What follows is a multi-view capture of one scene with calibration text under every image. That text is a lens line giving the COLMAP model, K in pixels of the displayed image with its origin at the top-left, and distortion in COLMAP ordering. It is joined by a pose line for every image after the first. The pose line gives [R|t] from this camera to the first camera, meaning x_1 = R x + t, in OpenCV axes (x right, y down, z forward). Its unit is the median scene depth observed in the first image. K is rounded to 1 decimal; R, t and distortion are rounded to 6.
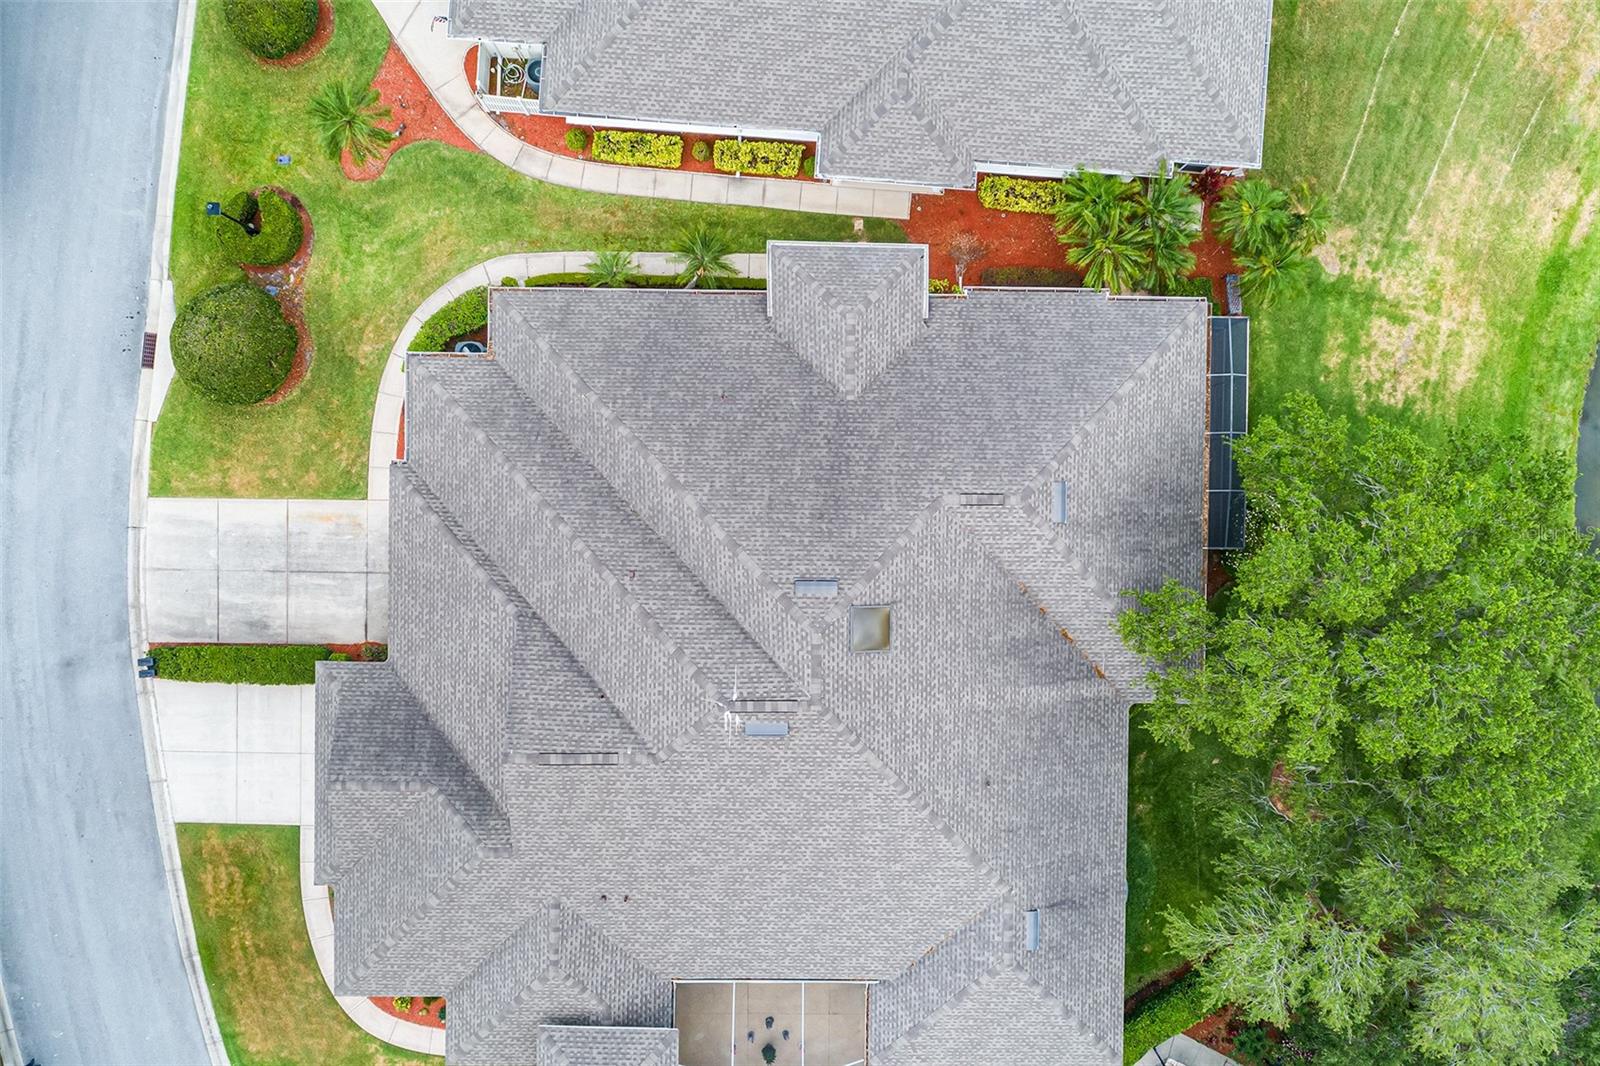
lens RADIAL K [[1278.3, 0, 800.0], [0, 1278.3, 533.0], [0, 0, 1]] dist [-0.010605, -0.000485]
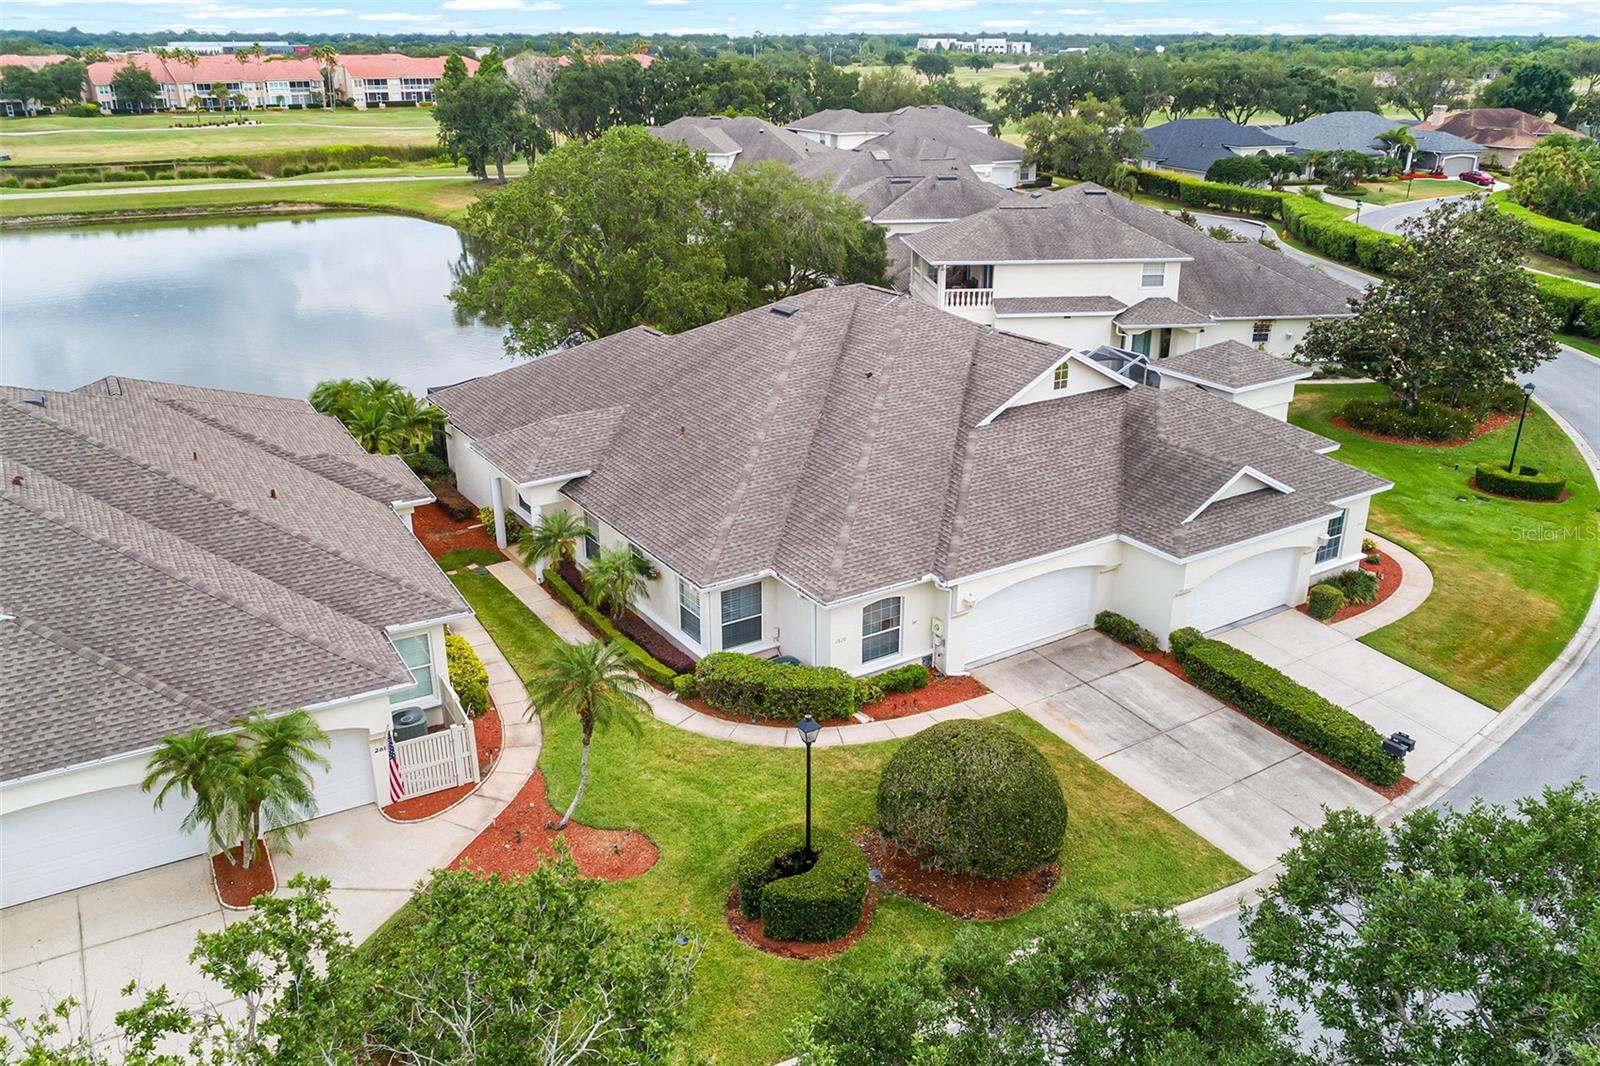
lens RADIAL K [[1278.3, 0, 800.0], [0, 1278.3, 533.0], [0, 0, 1]] dist [-0.010605, -0.000485]
pose [[-0.553069, -0.317162, 0.770405, -0.824105], [0.833120, -0.216189, 0.509091, -0.503207], [0.005089, 0.923402, 0.383801, 0.601231]]
